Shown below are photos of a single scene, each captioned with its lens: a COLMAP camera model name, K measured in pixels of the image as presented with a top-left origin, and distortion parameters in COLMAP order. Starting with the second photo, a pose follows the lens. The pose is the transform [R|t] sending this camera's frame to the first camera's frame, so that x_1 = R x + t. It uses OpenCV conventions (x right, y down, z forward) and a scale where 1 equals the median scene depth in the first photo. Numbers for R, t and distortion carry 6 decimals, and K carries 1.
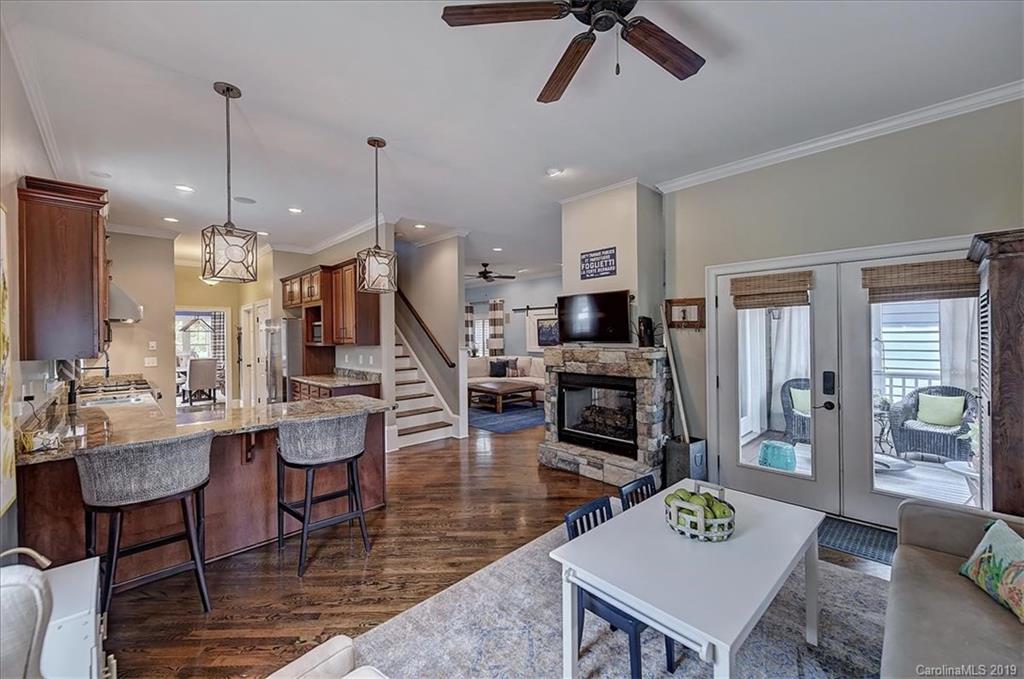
lens RADIAL K [[409.2, 0, 514.8], [0, 409.2, 336.8], [0, 0, 1]] dist [0.001441, -0.000757]
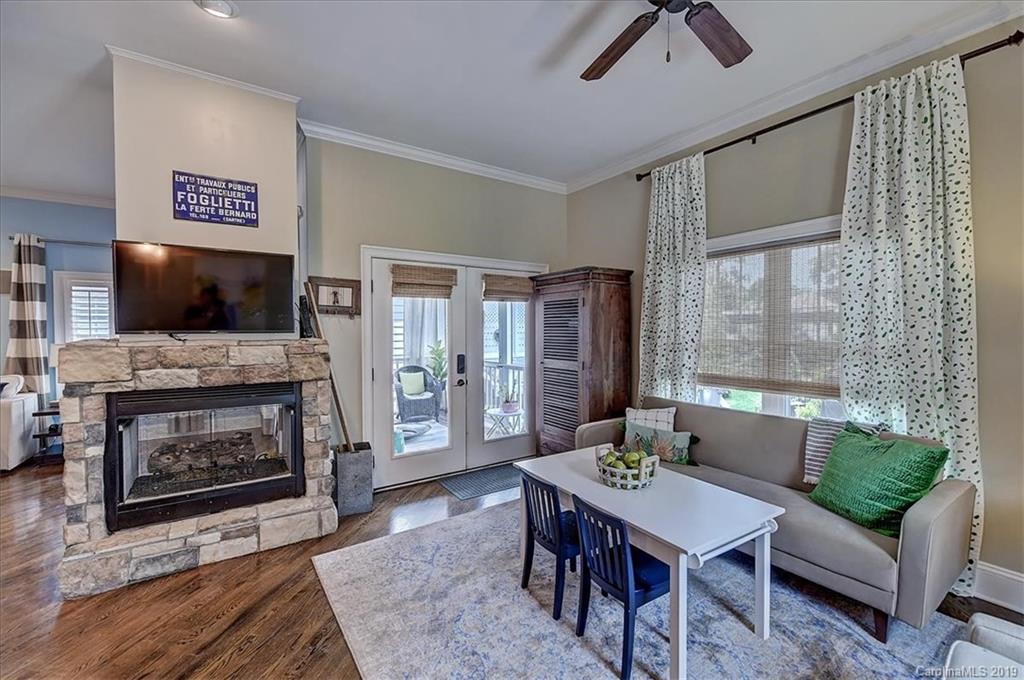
lens RADIAL K [[419.6, 0, 522.7], [0, 419.6, 340.7], [0, 0, 1]] dist [-0.001361, -0.001302]
pose [[0.184541, -0.013266, 0.982735, -0.333944], [0.009614, 0.999885, 0.011692, 0.024662], [-0.982778, 0.007290, 0.184648, 0.471776]]
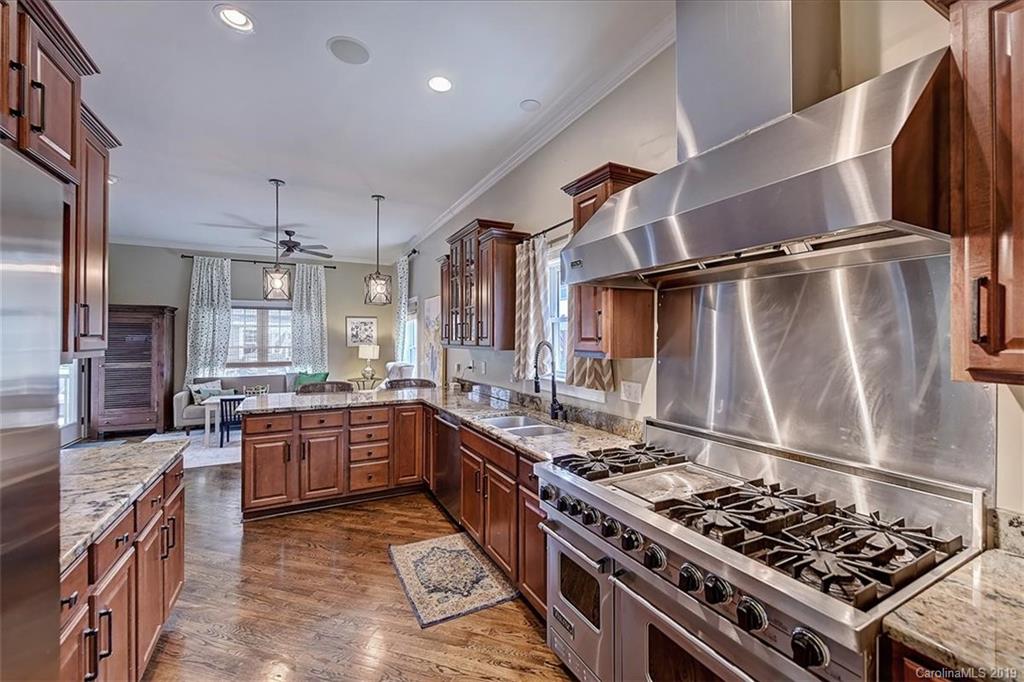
lens RADIAL K [[419.6, 0, 519.0], [0, 419.6, 340.7], [0, 0, 1]] dist [-0.001361, -0.001302]
pose [[-0.957795, 0.015932, 0.287011, -1.181364], [0.018166, 0.999822, 0.005120, 0.024676], [-0.286878, 0.010118, -0.957914, 1.699757]]
